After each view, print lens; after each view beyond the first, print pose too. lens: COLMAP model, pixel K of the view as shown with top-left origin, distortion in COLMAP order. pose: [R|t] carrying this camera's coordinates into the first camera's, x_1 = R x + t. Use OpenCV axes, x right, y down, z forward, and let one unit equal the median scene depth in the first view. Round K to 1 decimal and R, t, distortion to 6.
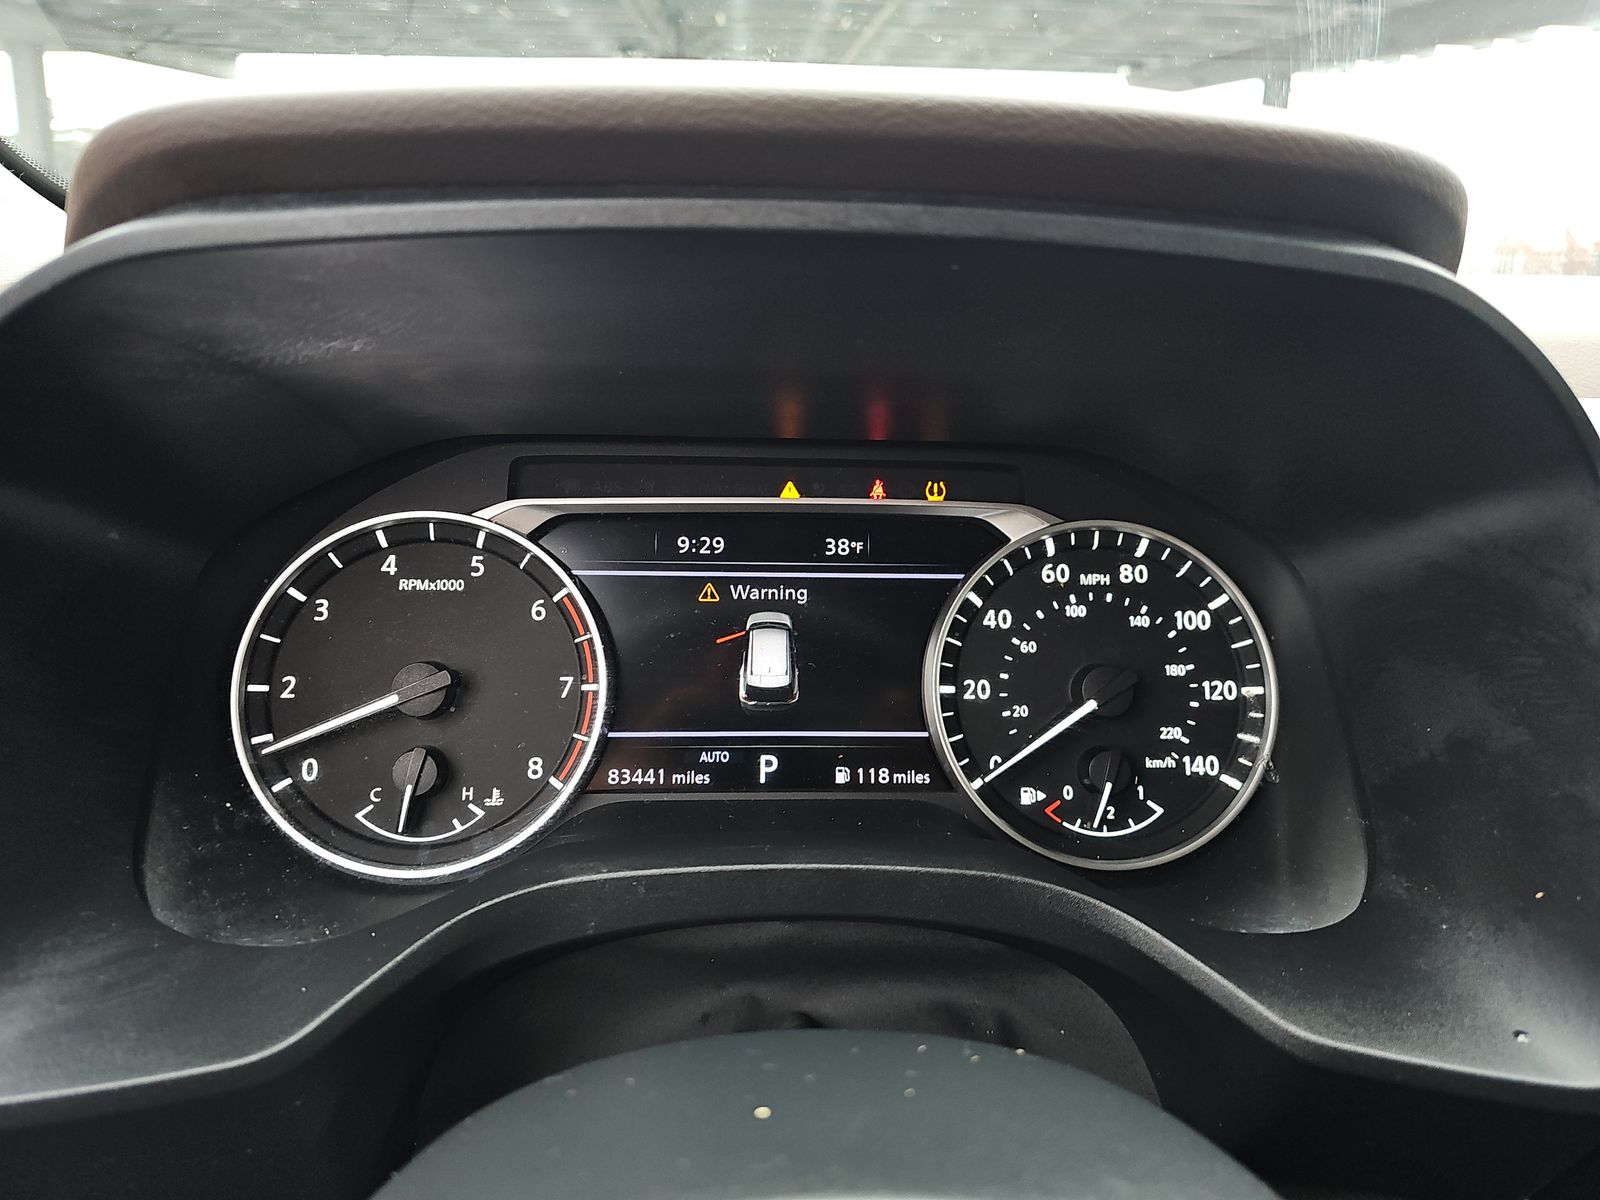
lens RADIAL K [[1092.8, 0, 790.0], [0, 1092.8, 587.0], [0, 0, 1]] dist [0.066096, -0.035690]
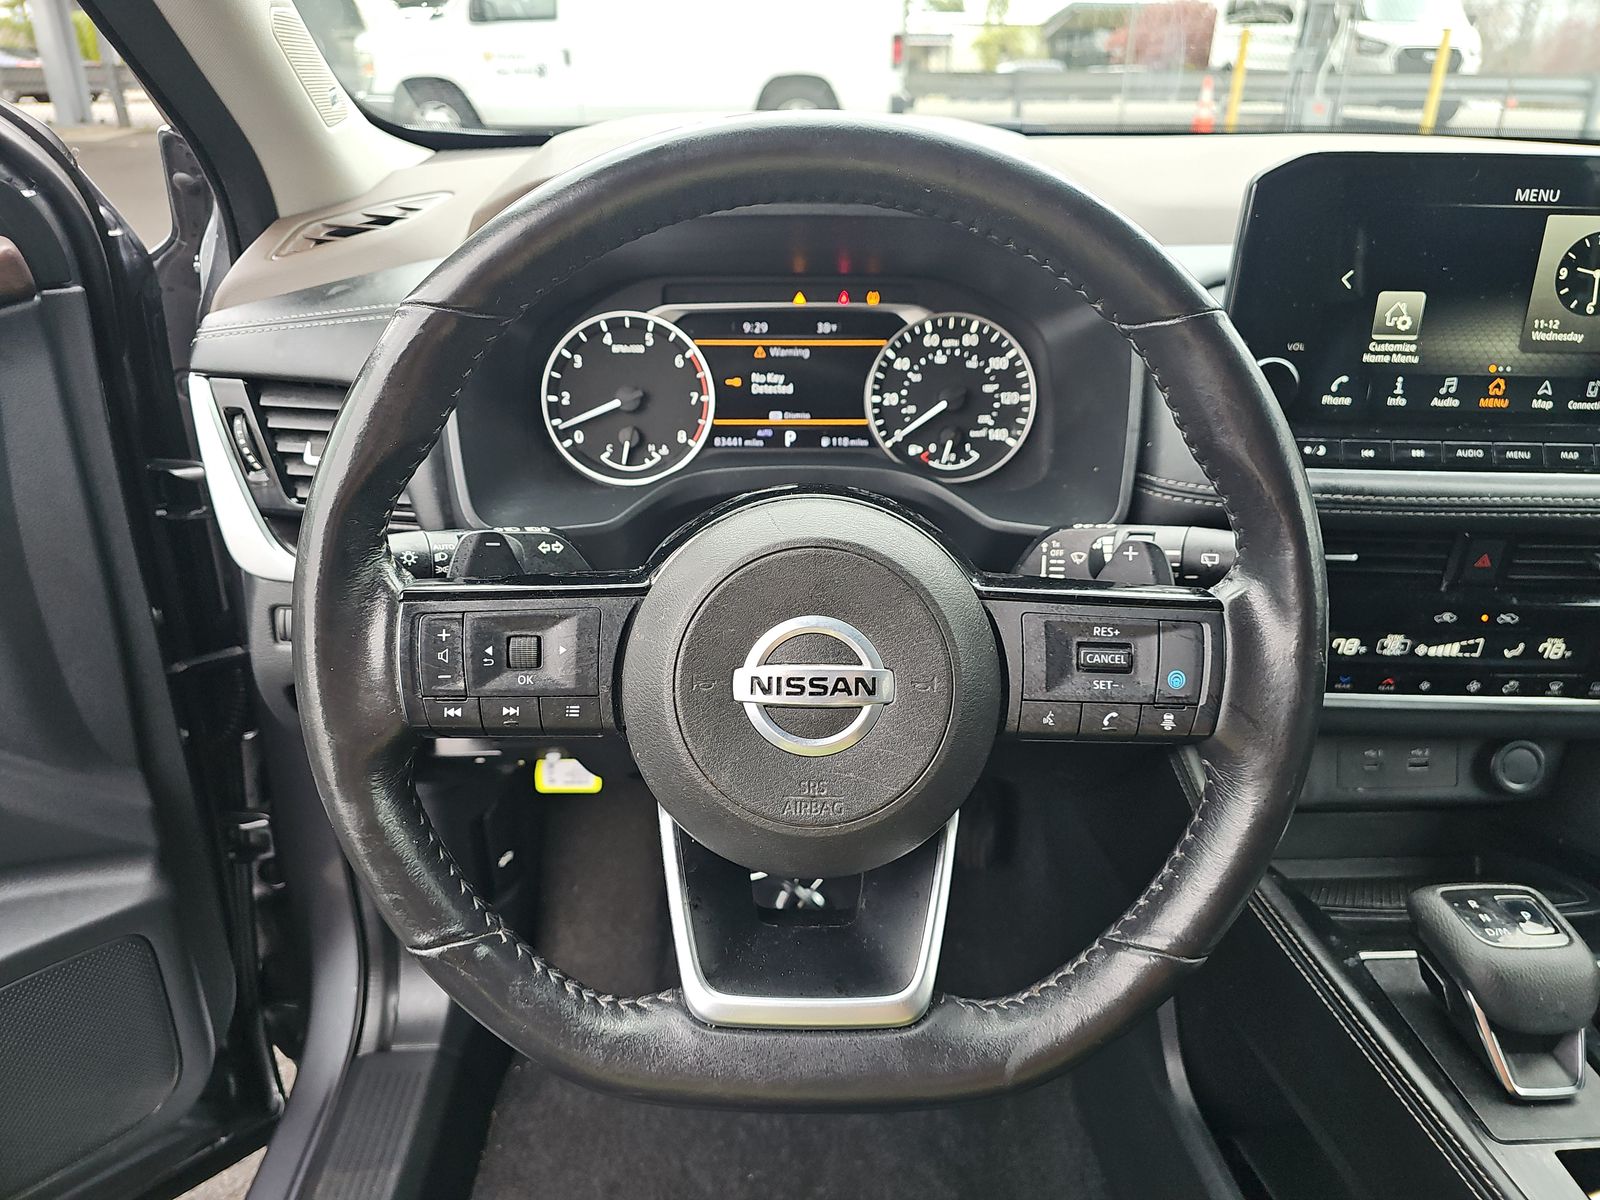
lens RADIAL K [[1092.8, 0, 798.9], [0, 1092.8, 590.1], [0, 0, 1]] dist [0.066096, -0.035690]
pose [[0.999908, -0.006240, -0.012048, 0.020251], [0.008651, 0.977278, 0.211783, 0.006752], [0.010453, -0.211868, 0.977242, -1.105683]]
